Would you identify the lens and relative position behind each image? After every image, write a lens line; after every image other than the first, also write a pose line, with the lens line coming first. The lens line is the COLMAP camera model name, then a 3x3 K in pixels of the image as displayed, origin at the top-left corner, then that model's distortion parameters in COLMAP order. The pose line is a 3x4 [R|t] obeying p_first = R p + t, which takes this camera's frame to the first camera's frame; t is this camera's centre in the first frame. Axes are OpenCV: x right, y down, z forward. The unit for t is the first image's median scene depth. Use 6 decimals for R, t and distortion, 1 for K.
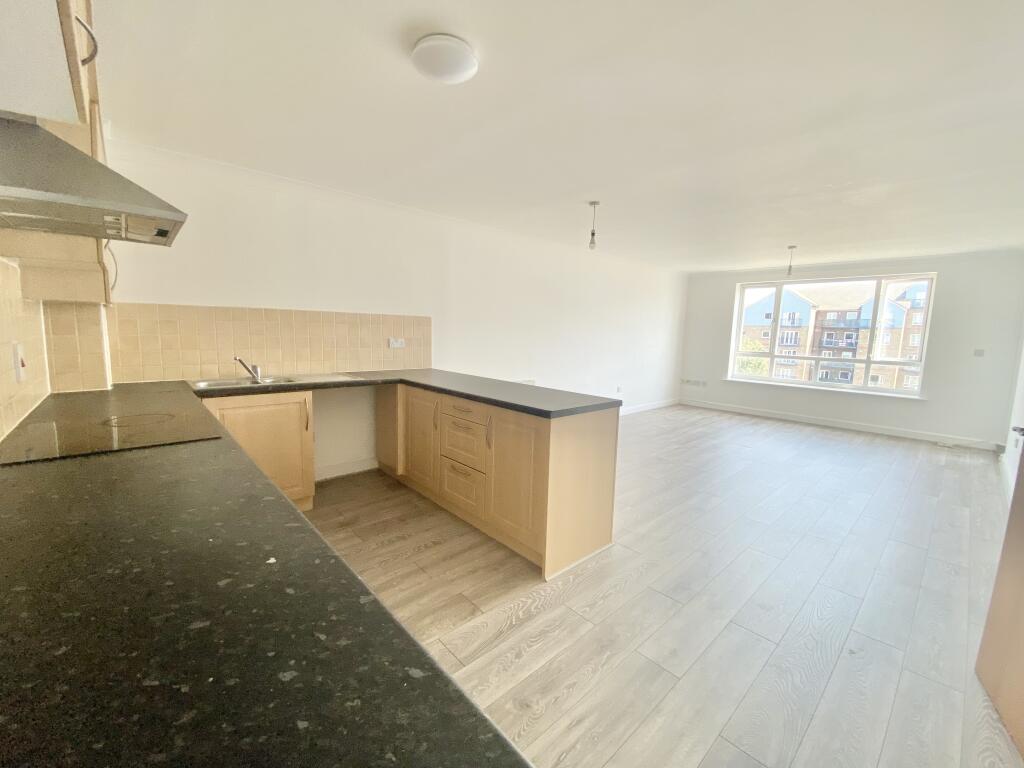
lens RADIAL K [[419.0, 0, 507.7], [0, 419.0, 388.1], [0, 0, 1]] dist [0.009557, -0.005248]
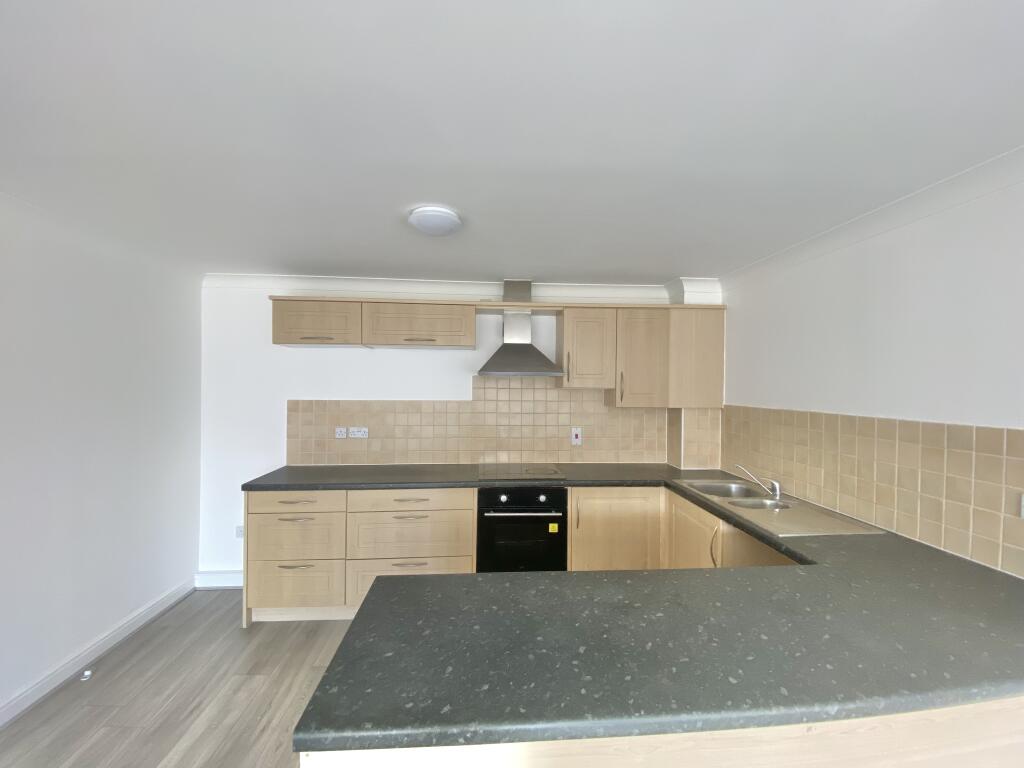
lens RADIAL K [[419.0, 0, 505.8], [0, 419.0, 377.4], [0, 0, 1]] dist [0.009557, -0.005248]
pose [[-0.622881, -0.043753, -0.781092, 0.567127], [-0.135610, 0.989359, 0.052723, -0.342942], [0.770473, 0.138764, -0.622186, 1.655210]]
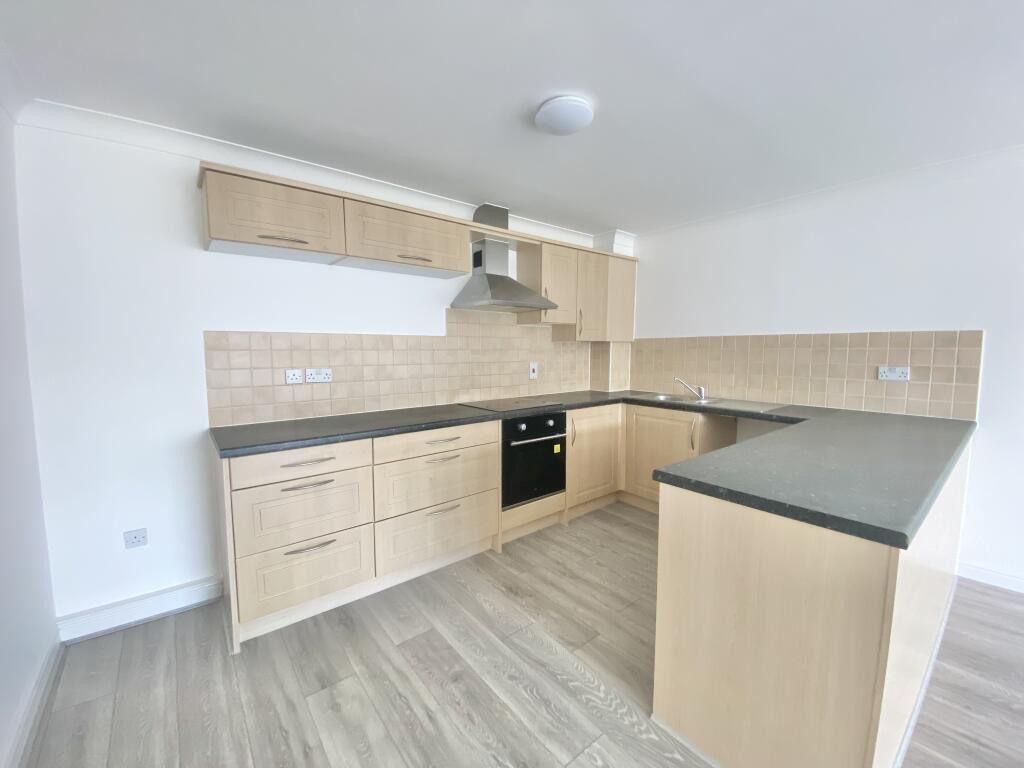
lens RADIAL K [[419.0, 0, 507.4], [0, 419.0, 387.5], [0, 0, 1]] dist [0.009557, -0.005248]
pose [[-0.064536, 0.064088, -0.995855, 0.861635], [-0.138717, 0.987671, 0.072551, -0.095729], [0.988227, 0.142824, -0.054850, 0.842345]]
